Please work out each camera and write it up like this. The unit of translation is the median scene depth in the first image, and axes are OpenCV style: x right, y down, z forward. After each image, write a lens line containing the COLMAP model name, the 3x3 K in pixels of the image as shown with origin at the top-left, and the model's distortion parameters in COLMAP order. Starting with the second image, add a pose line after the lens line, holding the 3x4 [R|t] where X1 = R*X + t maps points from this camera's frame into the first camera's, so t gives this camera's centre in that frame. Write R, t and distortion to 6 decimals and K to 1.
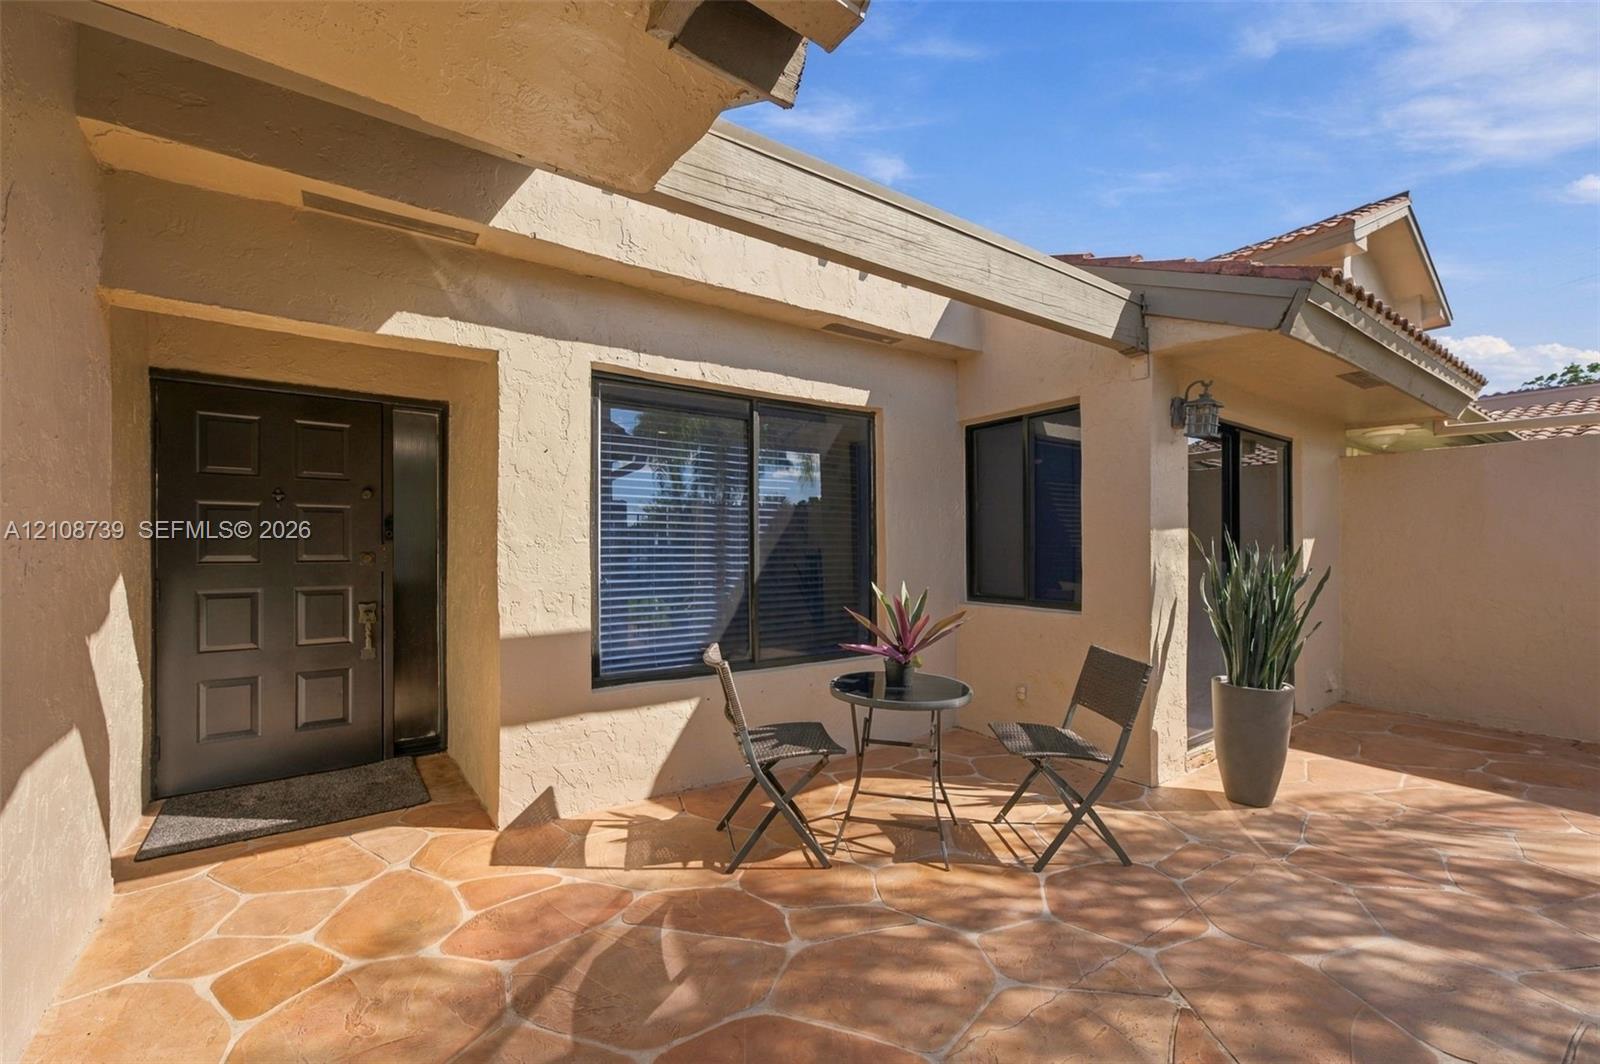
lens RADIAL K [[646.4, 0, 800.0], [0, 646.4, 532.0], [0, 0, 1]] dist [-0.000585, -0.000038]
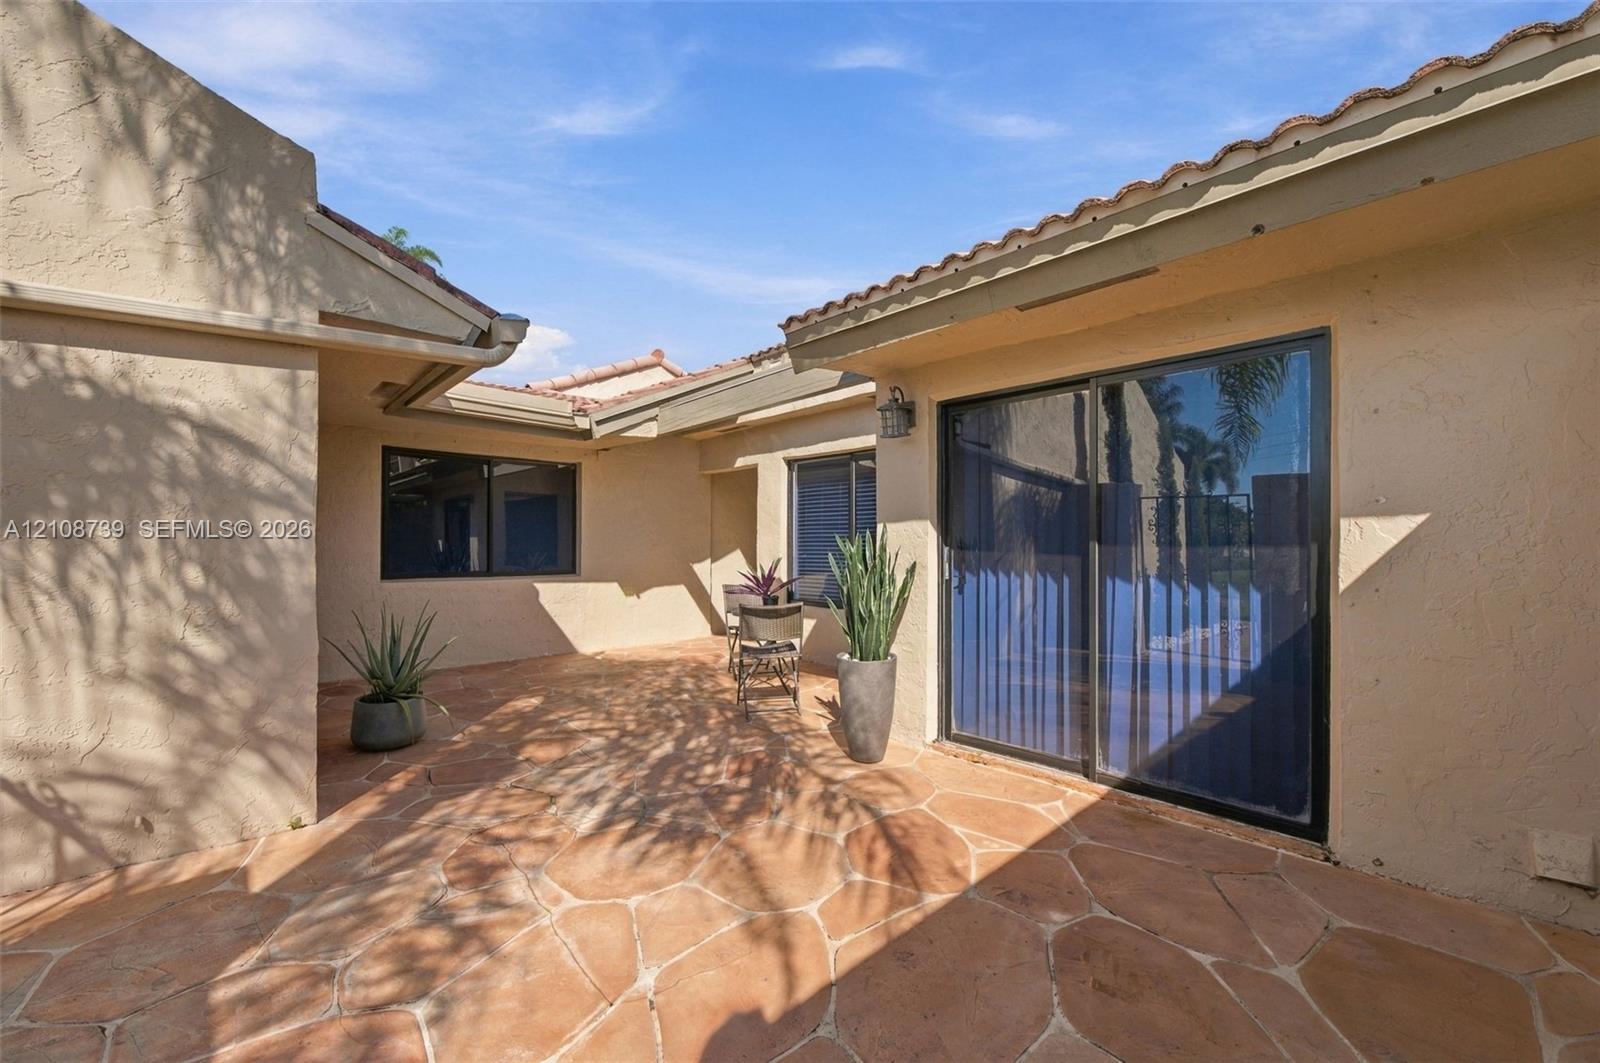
lens RADIAL K [[646.4, 0, 800.0], [0, 646.4, 531.5], [0, 0, 1]] dist [-0.000585, -0.000038]
pose [[0.131314, -0.019393, -0.991151, 1.926796], [0.003657, 0.999811, -0.019078, 0.035226], [0.991334, -0.001120, 0.131361, 0.777085]]
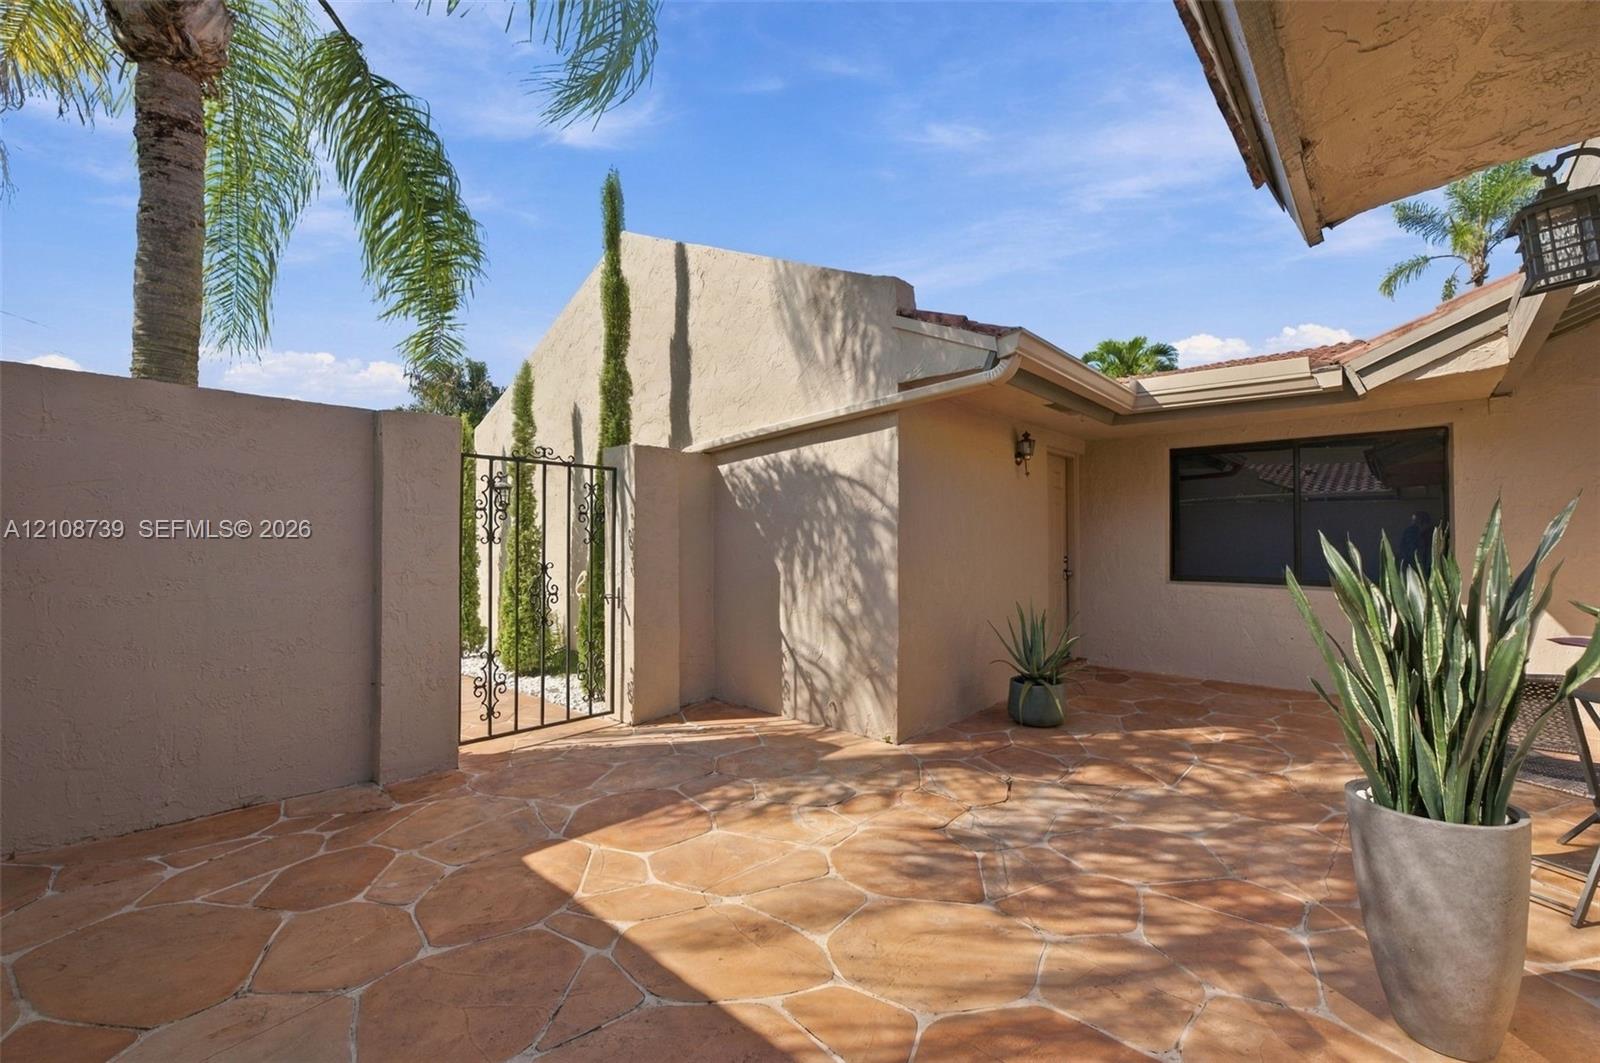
lens RADIAL K [[646.4, 0, 800.0], [0, 646.4, 531.5], [0, 0, 1]] dist [-0.000585, -0.000038]
pose [[-0.980740, 0.000666, -0.195315, 1.345487], [0.004348, 0.999821, -0.018425, 0.019612], [0.195267, -0.018919, -0.980568, 1.501052]]
